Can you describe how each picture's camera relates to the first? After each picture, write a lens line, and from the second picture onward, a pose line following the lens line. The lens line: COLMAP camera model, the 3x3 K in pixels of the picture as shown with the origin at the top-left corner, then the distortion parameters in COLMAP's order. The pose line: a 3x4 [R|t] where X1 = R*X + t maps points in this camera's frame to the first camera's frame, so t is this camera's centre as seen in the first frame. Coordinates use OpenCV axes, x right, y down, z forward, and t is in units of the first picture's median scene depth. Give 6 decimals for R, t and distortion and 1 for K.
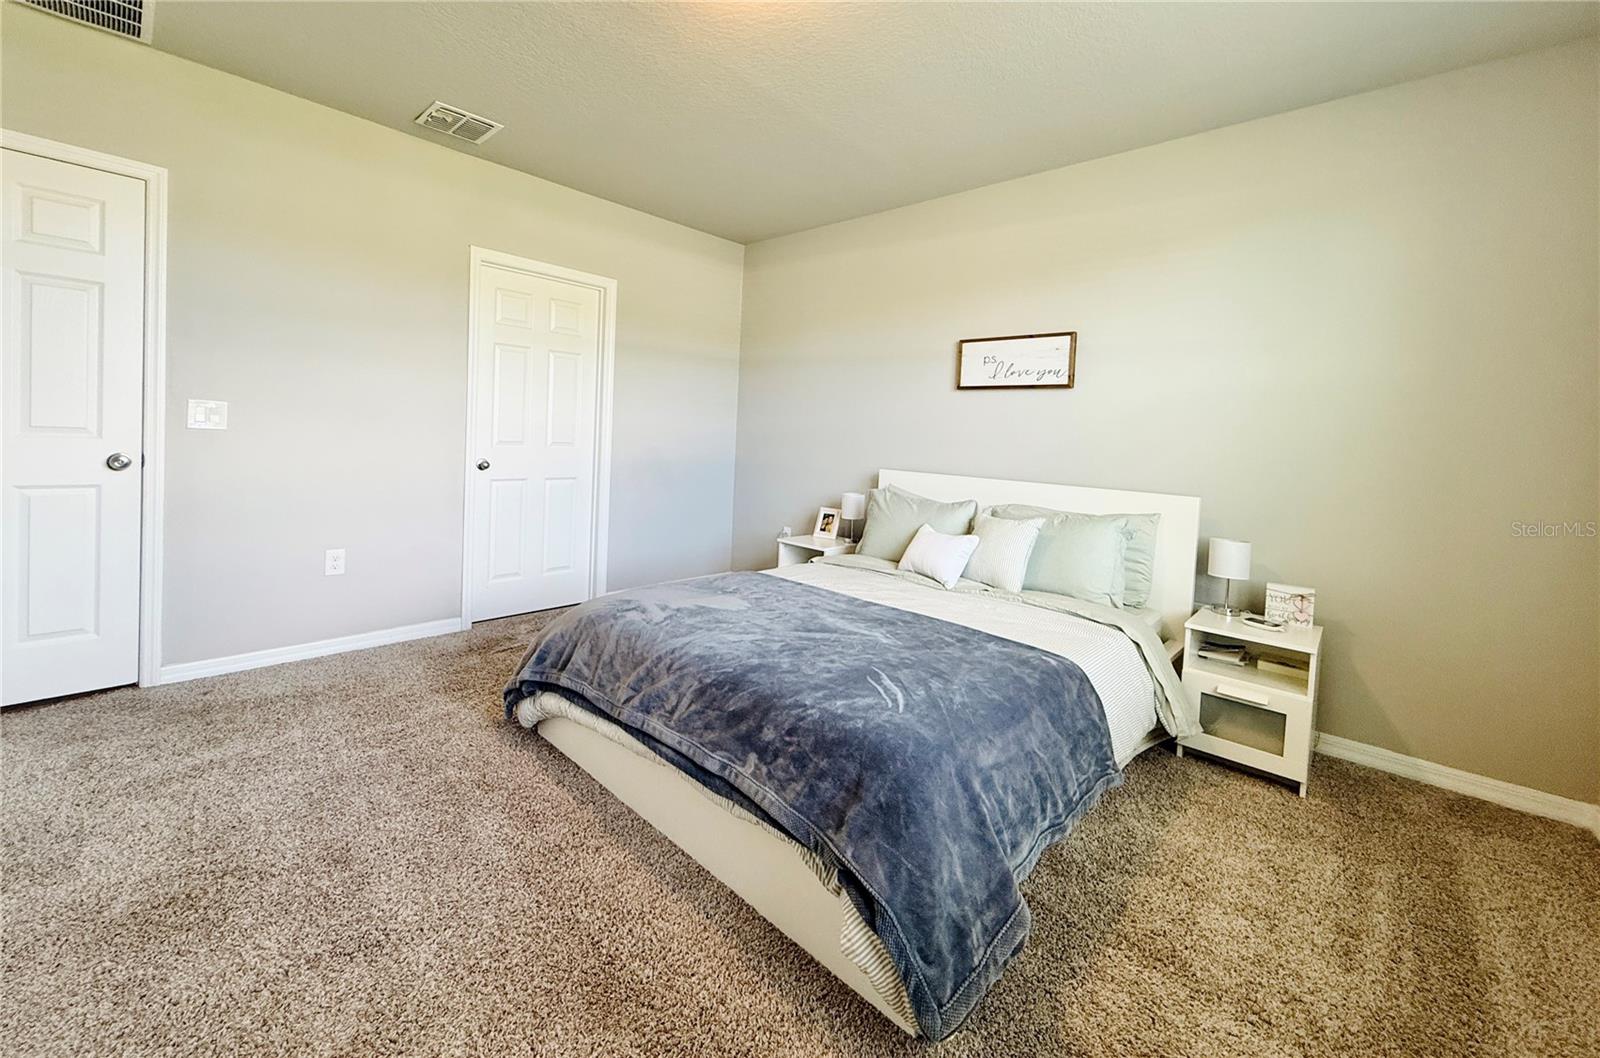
lens RADIAL K [[619.5, 0, 802.1], [0, 619.5, 529.4], [0, 0, 1]] dist [-0.001303, -0.000029]
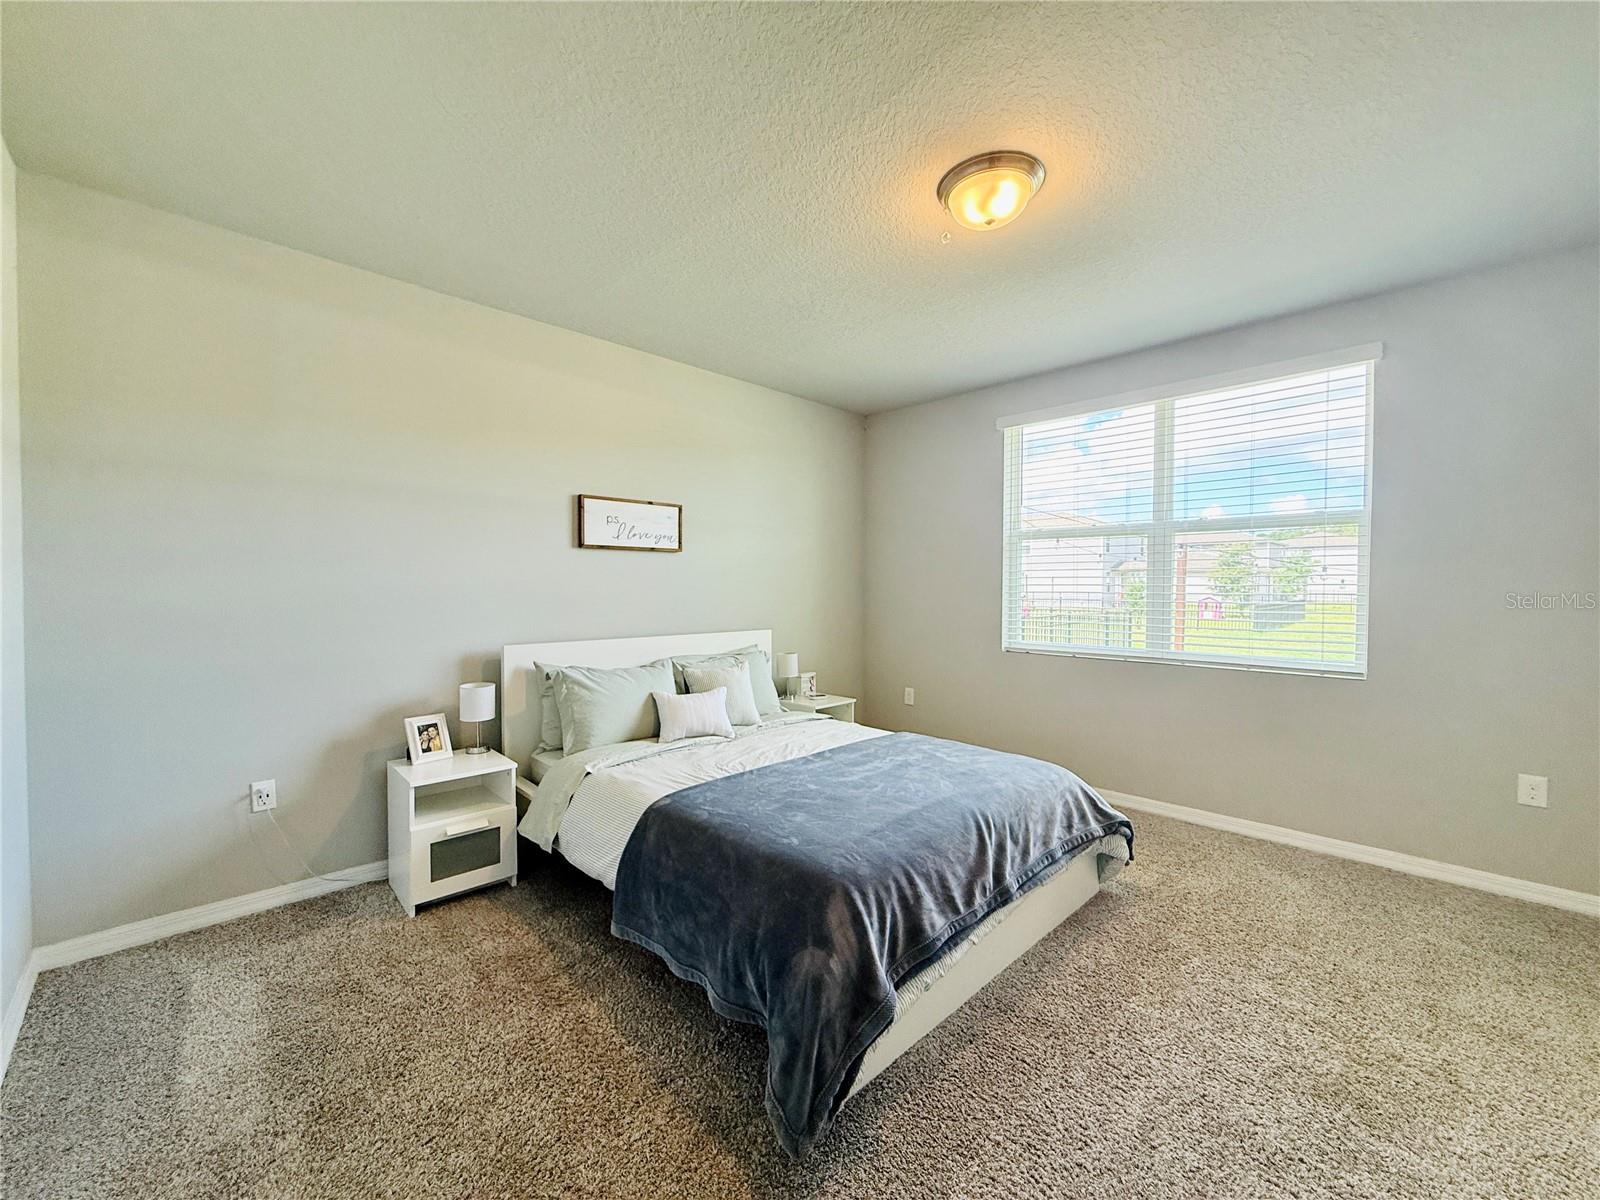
lens RADIAL K [[638.3, 0, 801.9], [0, 638.3, 596.7], [0, 0, 1]] dist [0.003114, -0.000748]
pose [[0.027339, -0.042520, 0.998722, -0.697343], [0.161172, 0.986211, 0.037575, -0.136271], [-0.986548, 0.159939, 0.033815, 0.661548]]
